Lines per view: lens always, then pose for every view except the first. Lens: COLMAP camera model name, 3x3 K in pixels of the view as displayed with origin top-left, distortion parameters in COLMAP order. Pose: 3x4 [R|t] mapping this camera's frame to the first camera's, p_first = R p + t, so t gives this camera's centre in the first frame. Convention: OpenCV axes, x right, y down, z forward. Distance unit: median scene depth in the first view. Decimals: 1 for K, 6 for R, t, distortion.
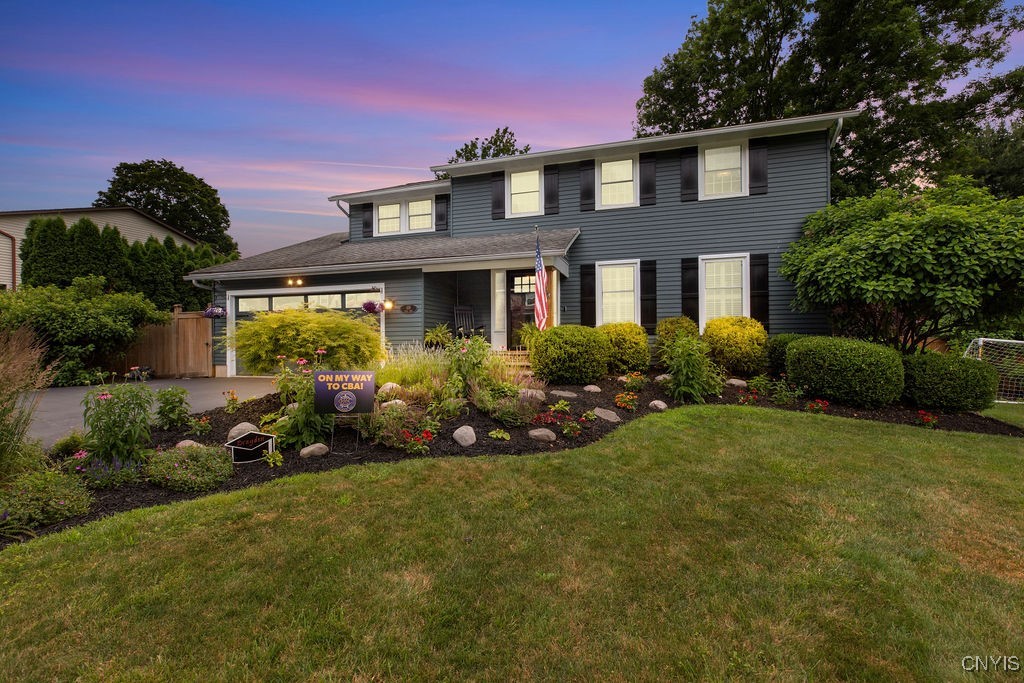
lens RADIAL K [[467.8, 0, 513.1], [0, 467.8, 338.4], [0, 0, 1]] dist [0.002735, 0.001042]
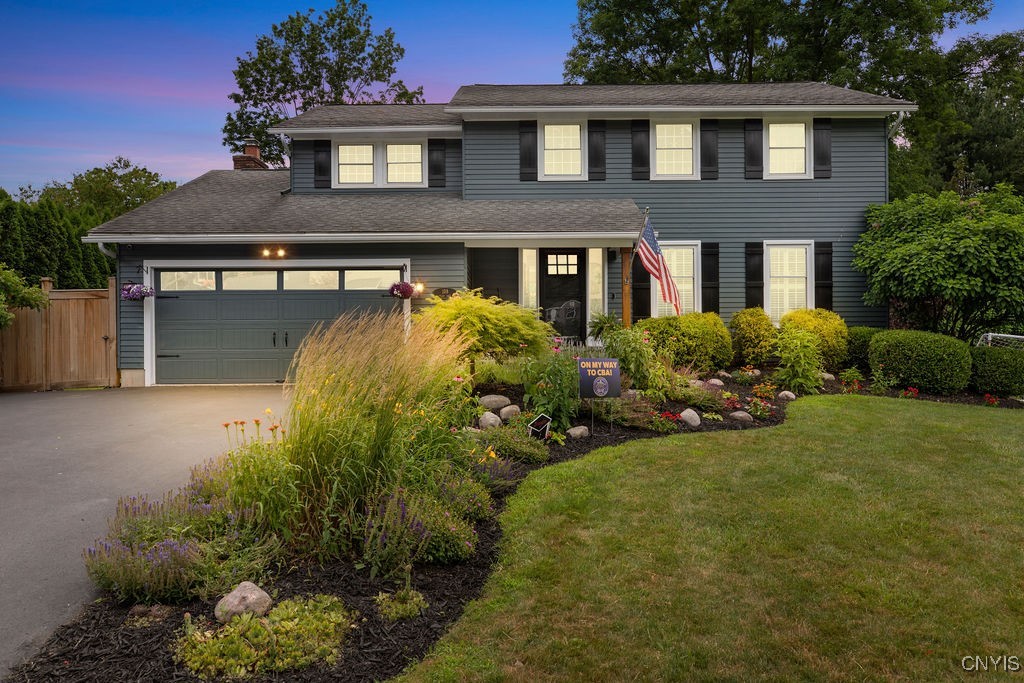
lens RADIAL K [[812.6, 0, 511.4], [0, 812.6, 341.7], [0, 0, 1]] dist [0.001768, -0.007225]
pose [[0.950833, 0.000215, 0.309705, -0.541088], [-0.002278, 0.999978, 0.006299, 0.009995], [-0.309696, -0.006695, 0.950812, -0.335378]]
